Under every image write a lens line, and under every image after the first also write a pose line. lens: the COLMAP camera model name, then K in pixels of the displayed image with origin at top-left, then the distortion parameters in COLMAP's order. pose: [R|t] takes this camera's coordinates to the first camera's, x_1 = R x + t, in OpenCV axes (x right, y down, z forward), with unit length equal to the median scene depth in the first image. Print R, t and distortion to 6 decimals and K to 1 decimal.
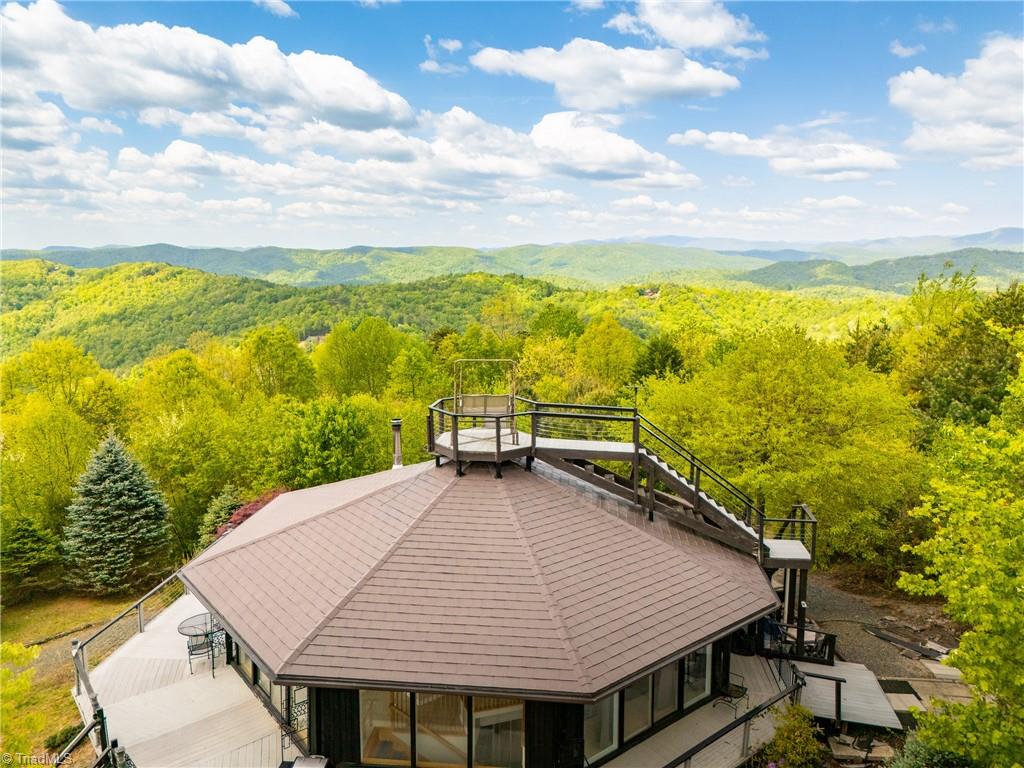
lens RADIAL K [[761.1, 0, 510.4], [0, 761.1, 391.9], [0, 0, 1]] dist [0.048028, -0.027869]
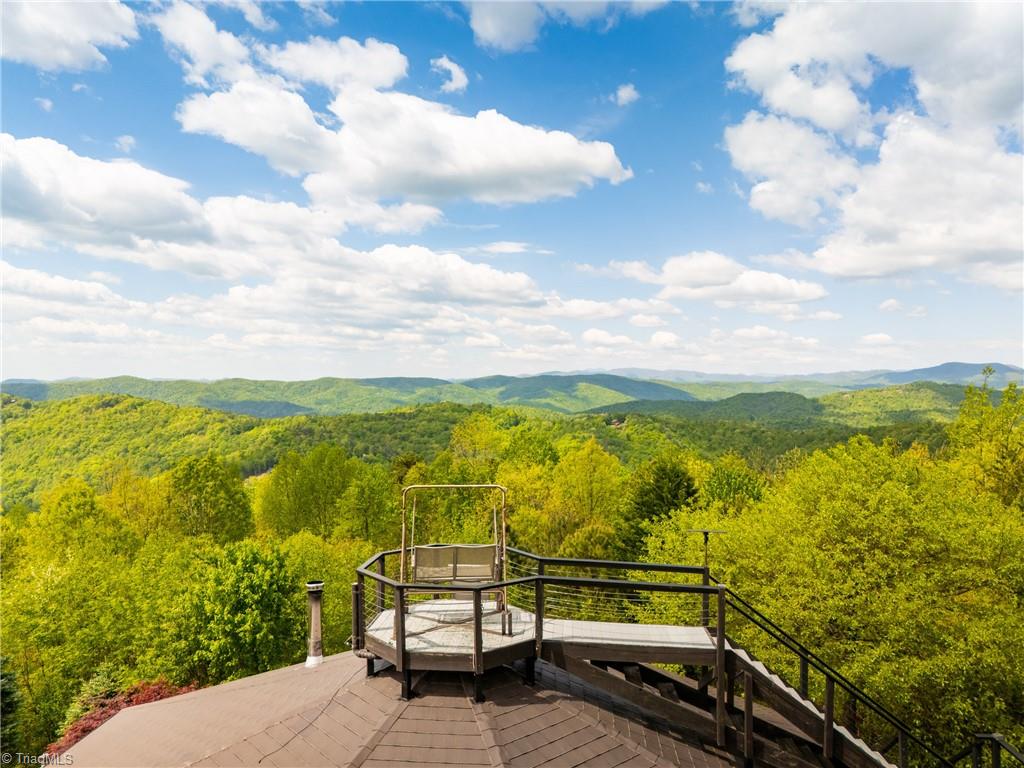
lens RADIAL K [[761.1, 0, 517.5], [0, 761.1, 385.2], [0, 0, 1]] dist [0.048028, -0.027869]
pose [[0.998651, 0.001555, 0.051896, -0.005518], [0.007738, 0.983930, -0.178385, -0.004630], [-0.051340, 0.178546, 0.982591, 0.139412]]
